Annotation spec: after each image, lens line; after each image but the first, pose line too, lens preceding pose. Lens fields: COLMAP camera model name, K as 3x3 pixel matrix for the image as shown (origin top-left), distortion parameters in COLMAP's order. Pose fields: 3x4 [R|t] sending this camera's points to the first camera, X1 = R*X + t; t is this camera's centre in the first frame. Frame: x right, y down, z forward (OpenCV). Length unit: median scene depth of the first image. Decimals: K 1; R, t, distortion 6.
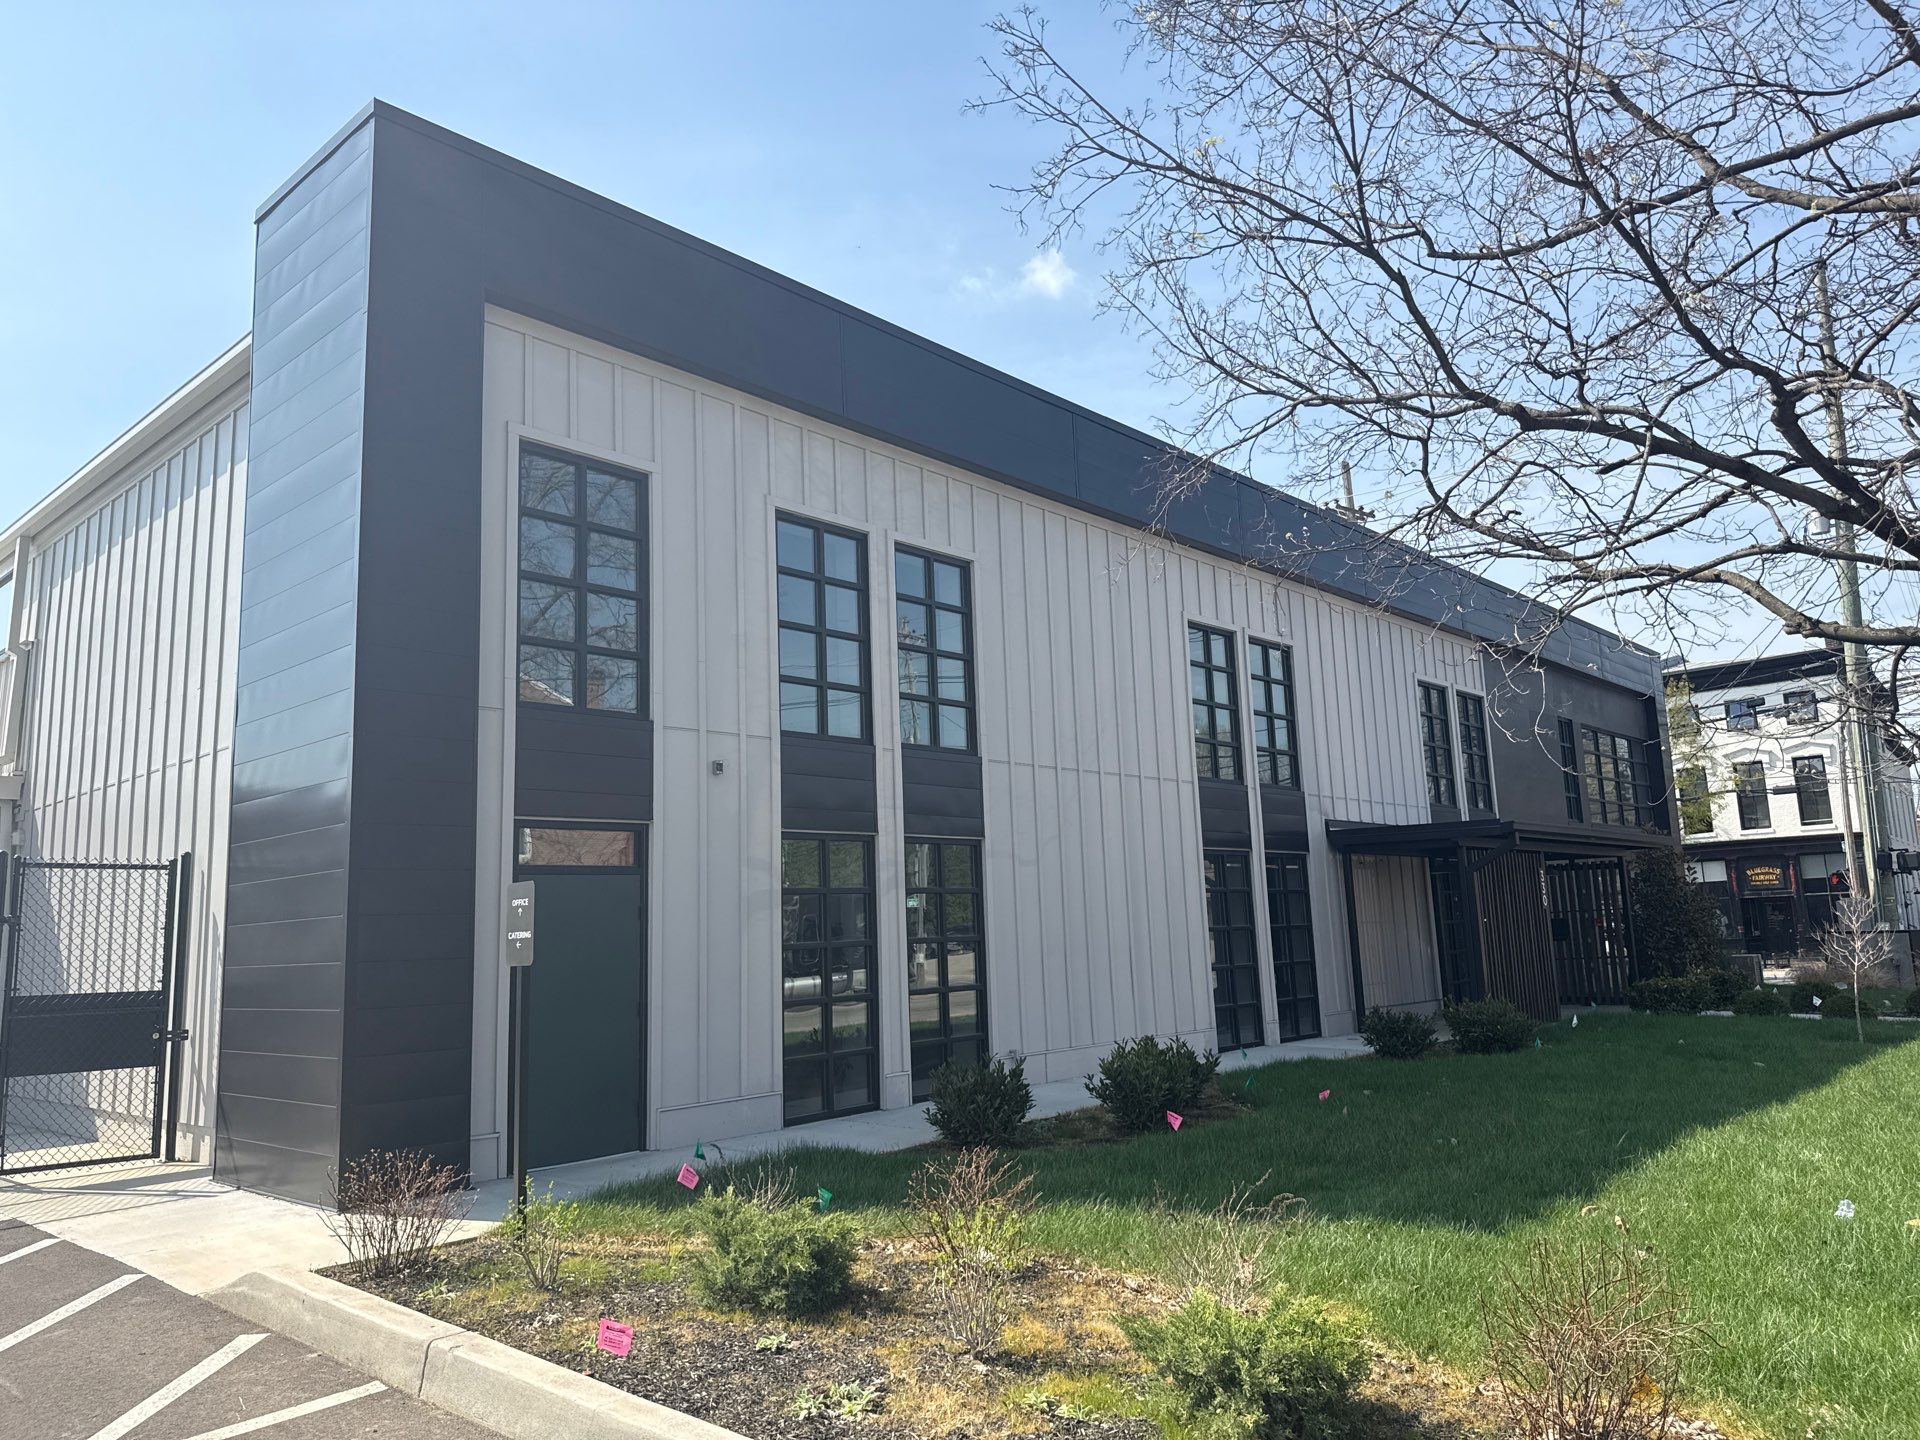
lens RADIAL K [[1380.3, 0, 952.9], [0, 1380.3, 716.7], [0, 0, 1]] dist [0.064369, -0.084548]
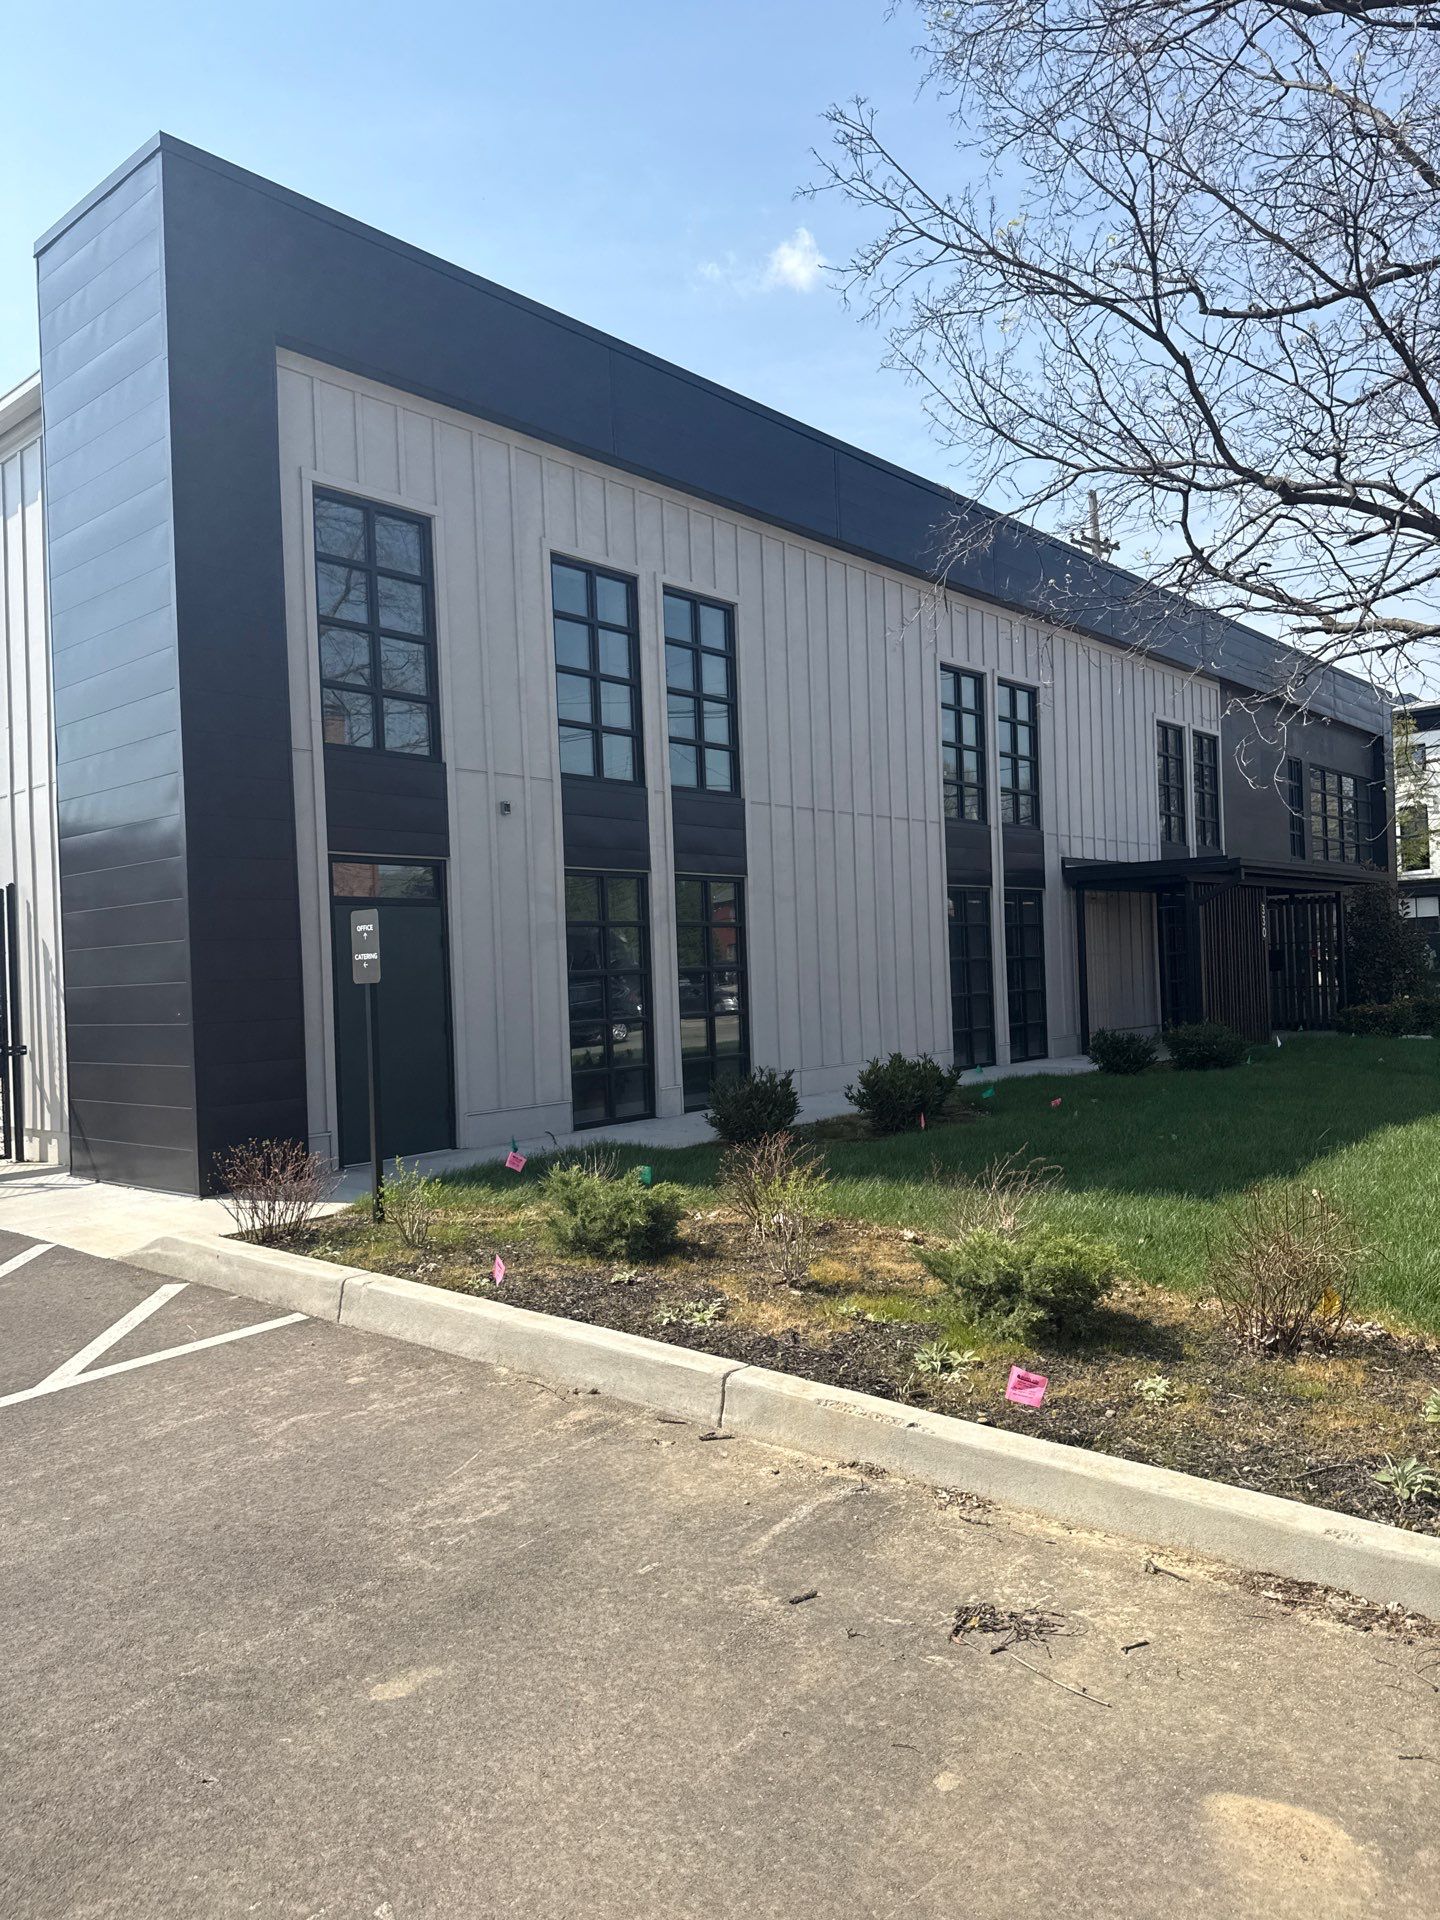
lens RADIAL K [[1380.3, 0, 702.7], [0, 1380.3, 982.5], [0, 0, 1]] dist [0.064369, -0.084548]
pose [[0.999838, -0.001568, 0.017953, -0.038181], [-0.001368, 0.986734, 0.162342, -0.003037], [-0.017970, -0.162341, 0.986571, -0.076934]]
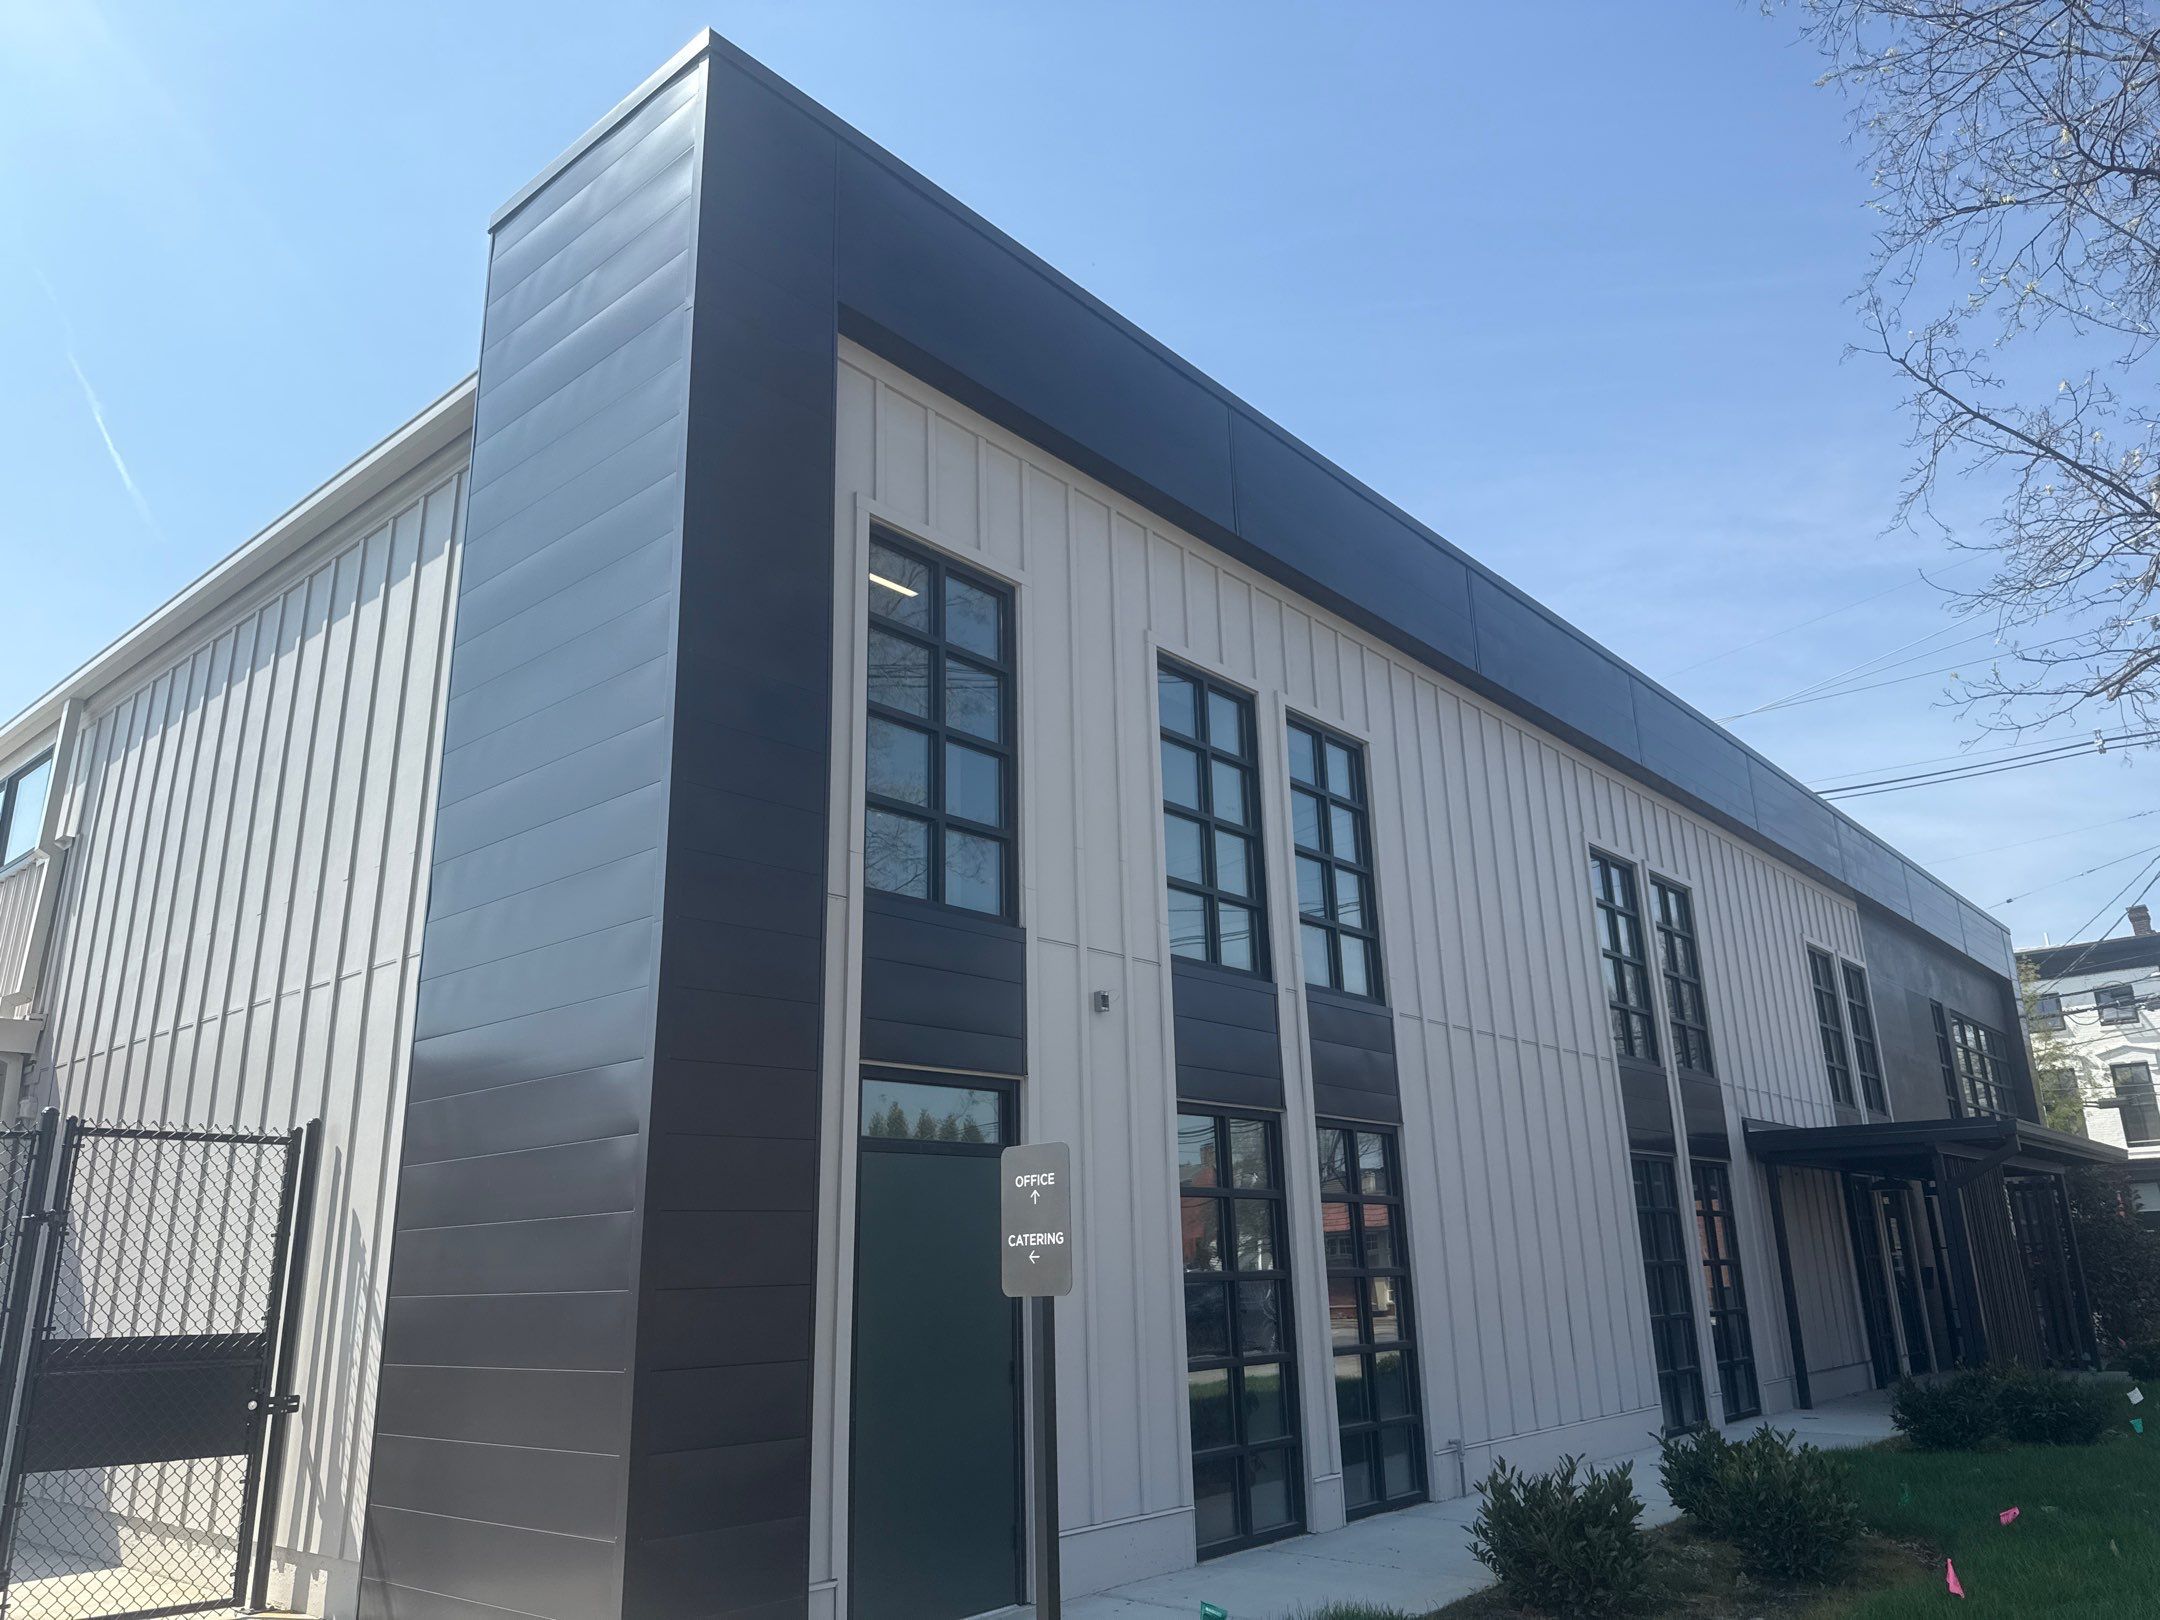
lens RADIAL K [[1552.9, 0, 1081.8], [0, 1552.9, 793.1], [0, 0, 1]] dist [0.064369, -0.084548]
pose [[0.999502, 0.018991, 0.025198, -0.206808], [-0.015249, 0.989865, -0.141194, 0.043822], [-0.027624, 0.140739, 0.989661, 0.226433]]
